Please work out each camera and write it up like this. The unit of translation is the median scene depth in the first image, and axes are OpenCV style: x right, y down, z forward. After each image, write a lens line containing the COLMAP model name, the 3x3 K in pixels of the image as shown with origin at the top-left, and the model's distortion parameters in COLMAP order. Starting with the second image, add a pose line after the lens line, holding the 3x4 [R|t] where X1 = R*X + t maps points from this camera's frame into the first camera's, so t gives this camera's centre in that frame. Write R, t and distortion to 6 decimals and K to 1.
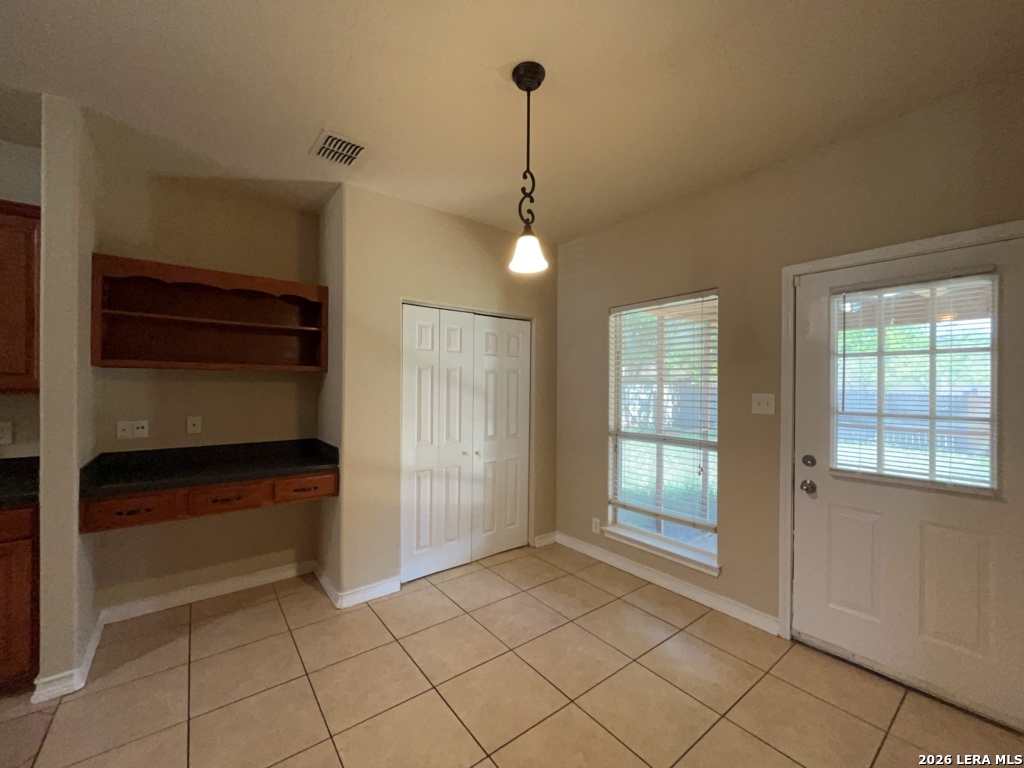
lens RADIAL K [[412.1, 0, 513.8], [0, 412.1, 385.4], [0, 0, 1]] dist [-0.000520, 0.000036]
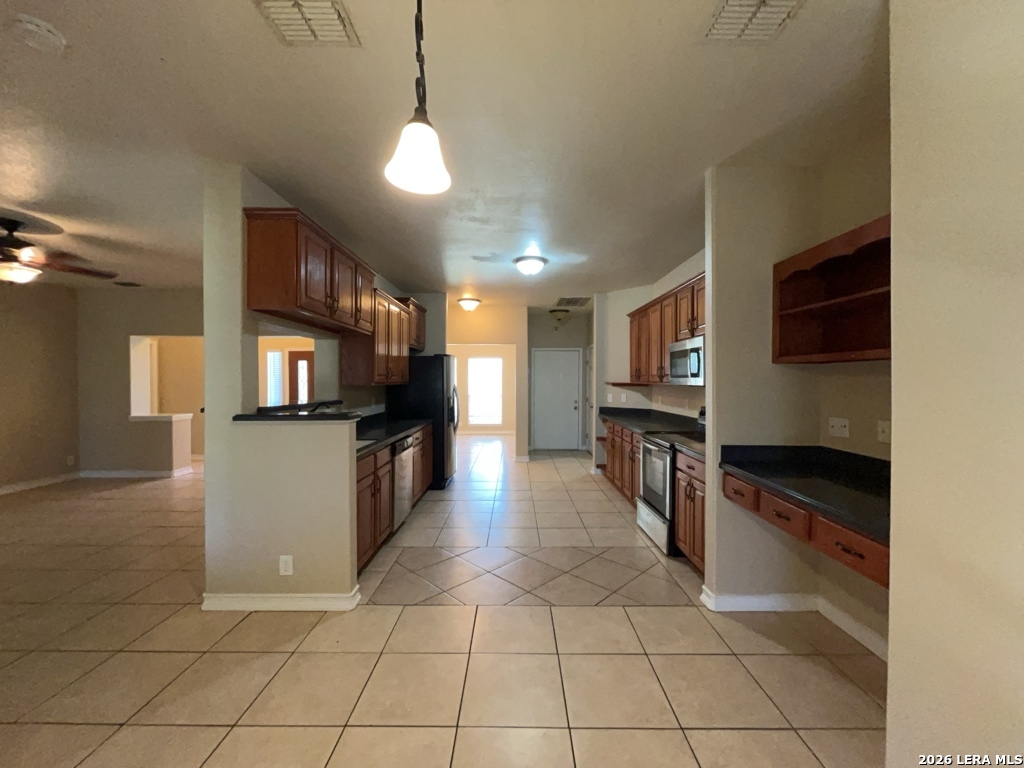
lens RADIAL K [[412.1, 0, 513.8], [0, 412.1, 385.4], [0, 0, 1]] dist [-0.000520, 0.000036]
pose [[-0.613755, 0.007295, -0.789463, 0.313138], [-0.000531, 0.999953, 0.009652, 0.002514], [0.789496, 0.006343, -0.613723, 1.096050]]
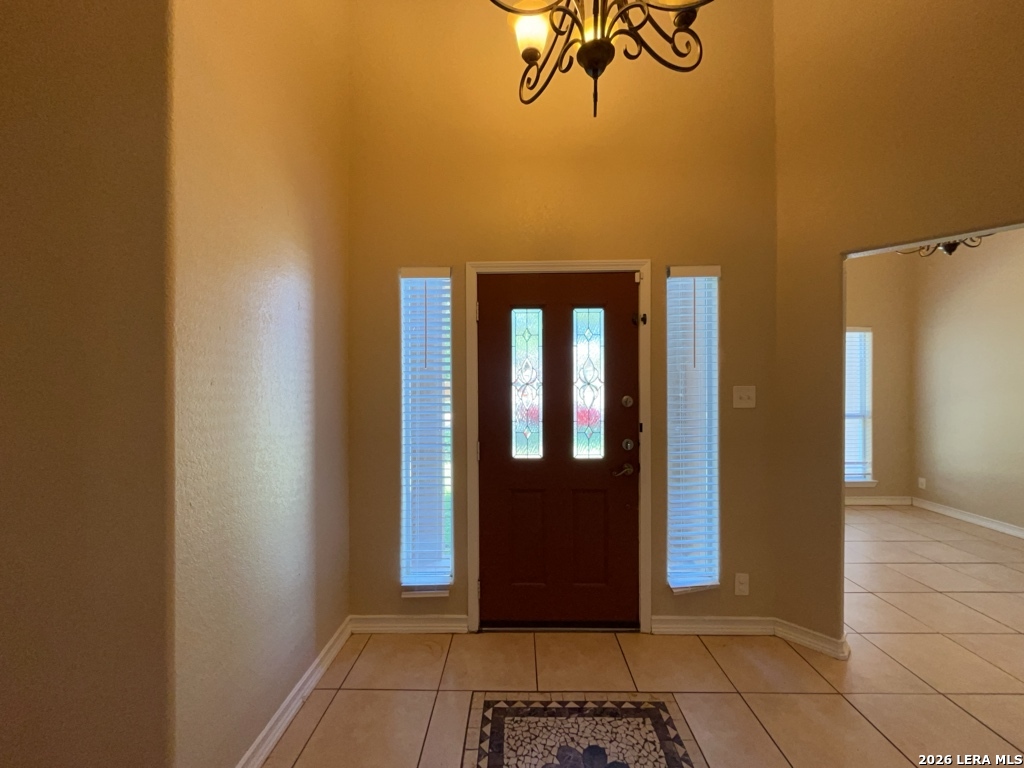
lens RADIAL K [[412.1, 0, 513.8], [0, 412.1, 385.4], [0, 0, 1]] dist [-0.000520, 0.000036]
pose [[-0.623196, -0.004730, -0.782051, -0.645365], [-0.002639, 0.999989, -0.003946, 0.011837], [0.782061, -0.000396, -0.623201, -2.099184]]
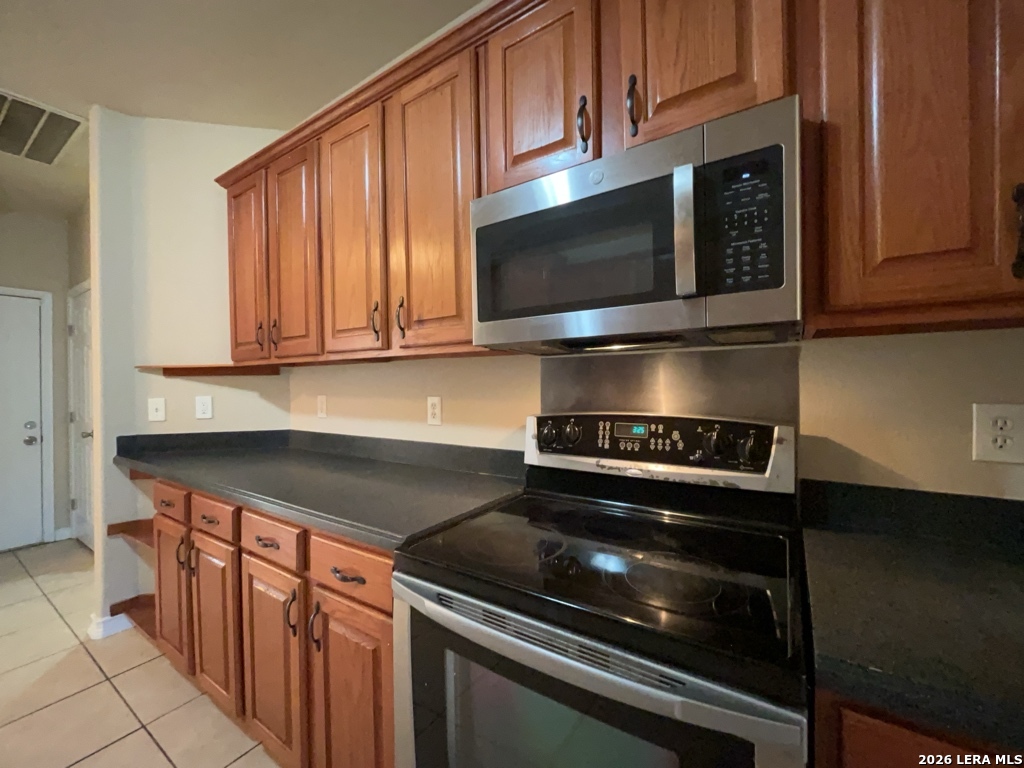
lens RADIAL K [[415.2, 0, 515.1], [0, 415.2, 384.8], [0, 0, 1]] dist [-0.001750, 0.000234]
pose [[0.321777, -0.000773, -0.946815, -0.993731], [0.014605, 0.999885, 0.004147, 0.061301], [0.946703, -0.015163, 0.321752, 0.428014]]
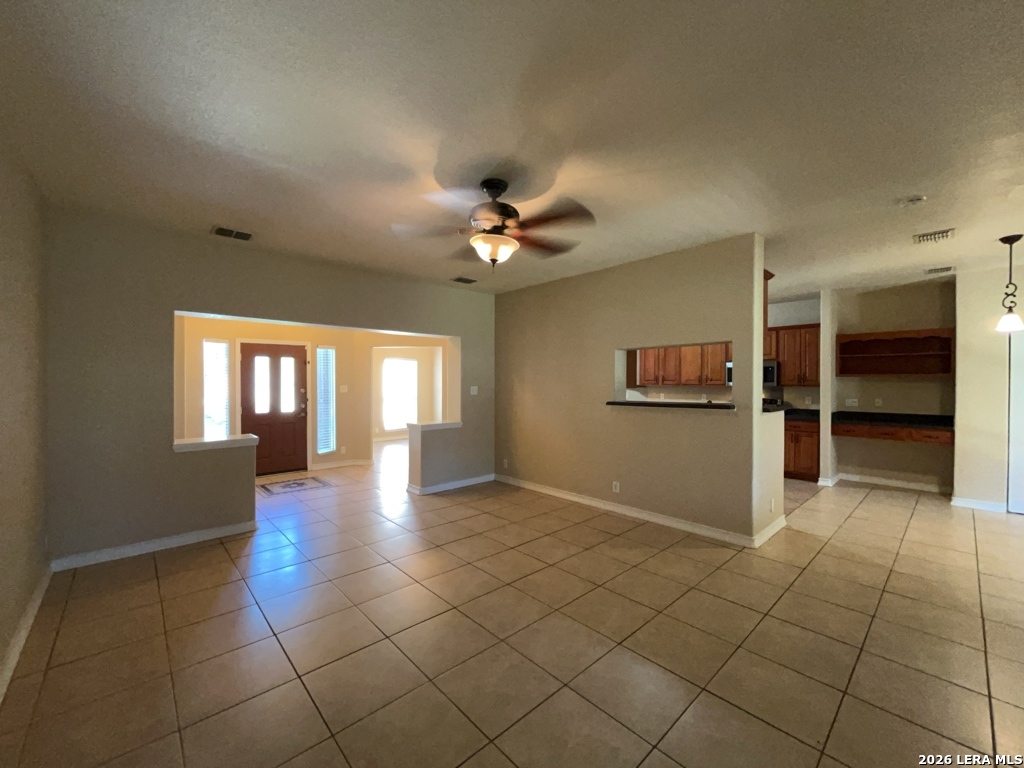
lens RADIAL K [[415.2, 0, 515.1], [0, 415.2, 384.8], [0, 0, 1]] dist [-0.001750, 0.000234]
pose [[0.090957, 0.004078, -0.995846, 1.434401], [0.000532, 0.999991, 0.004143, -0.007292], [0.995855, -0.000907, 0.090954, -1.287749]]
